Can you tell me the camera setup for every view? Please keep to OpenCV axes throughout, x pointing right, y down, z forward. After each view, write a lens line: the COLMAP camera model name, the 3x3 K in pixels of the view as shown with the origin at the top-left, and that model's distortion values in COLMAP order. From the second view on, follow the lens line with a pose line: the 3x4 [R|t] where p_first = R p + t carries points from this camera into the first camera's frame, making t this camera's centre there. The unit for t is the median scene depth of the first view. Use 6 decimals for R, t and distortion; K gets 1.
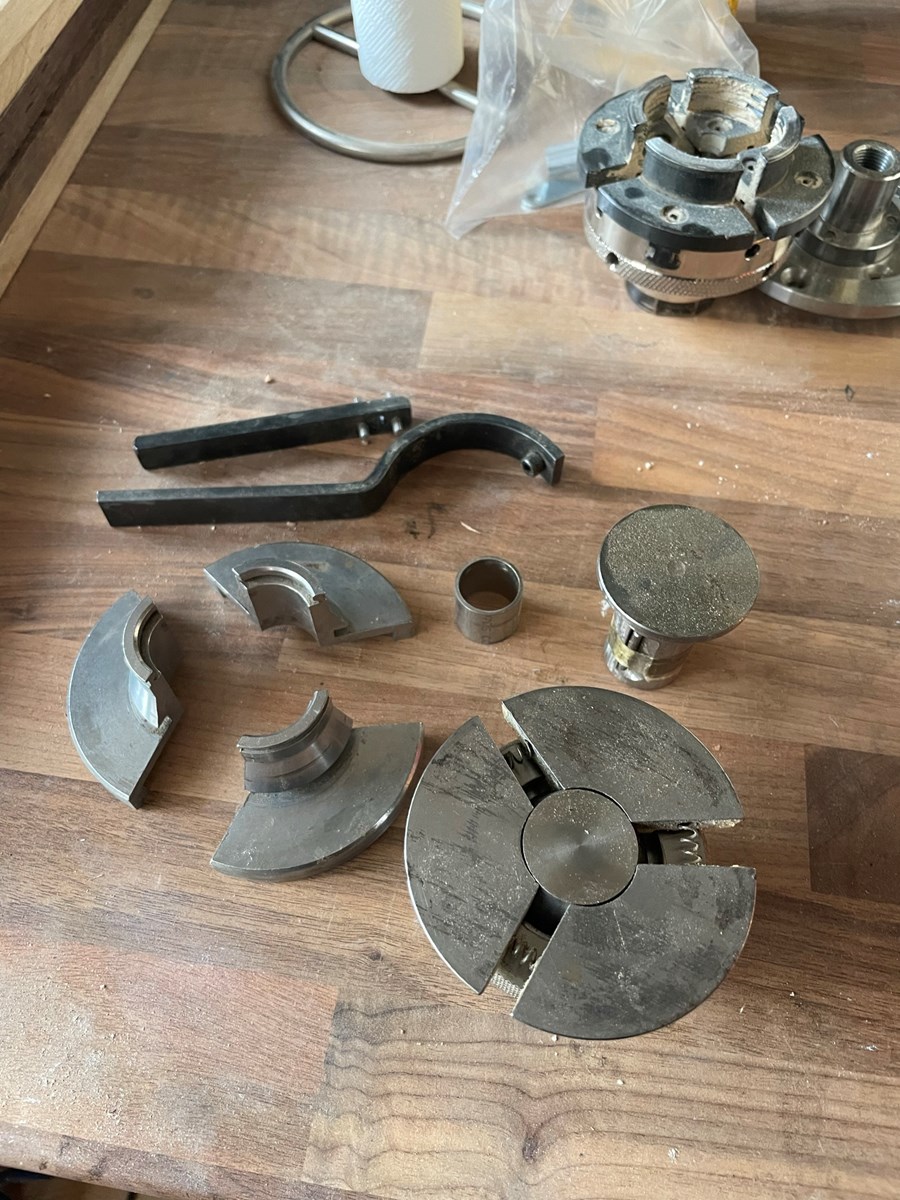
lens RADIAL K [[827.3, 0, 450.0], [0, 827.3, 600.0], [0, 0, 1]] dist [0.054507, -0.086134]
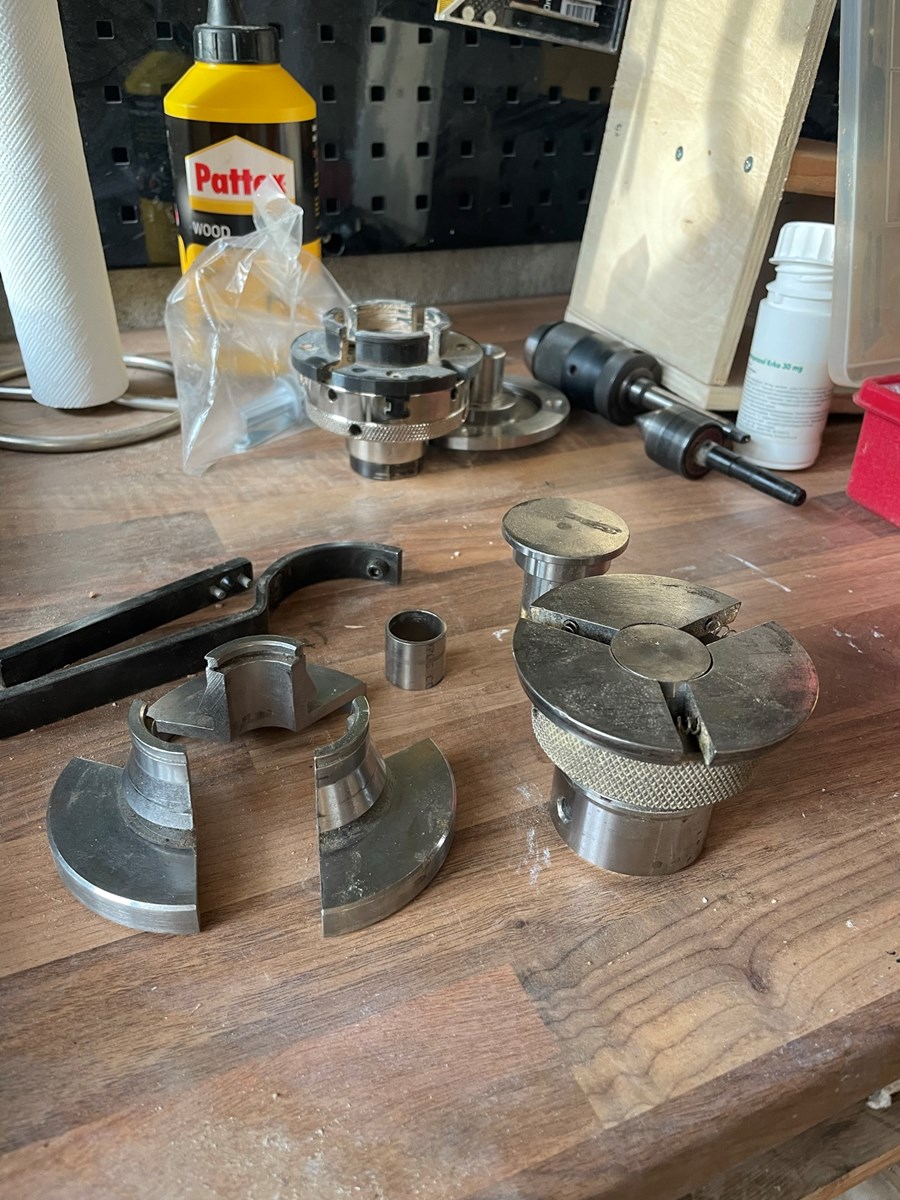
lens RADIAL K [[827.3, 0, 450.0], [0, 827.3, 600.0], [0, 0, 1]] dist [0.054507, -0.086134]
pose [[0.844939, -0.290949, 0.448806, -0.448661], [0.447956, 0.843438, -0.296560, 0.337439], [-0.292256, 0.451621, 0.842986, 0.043808]]
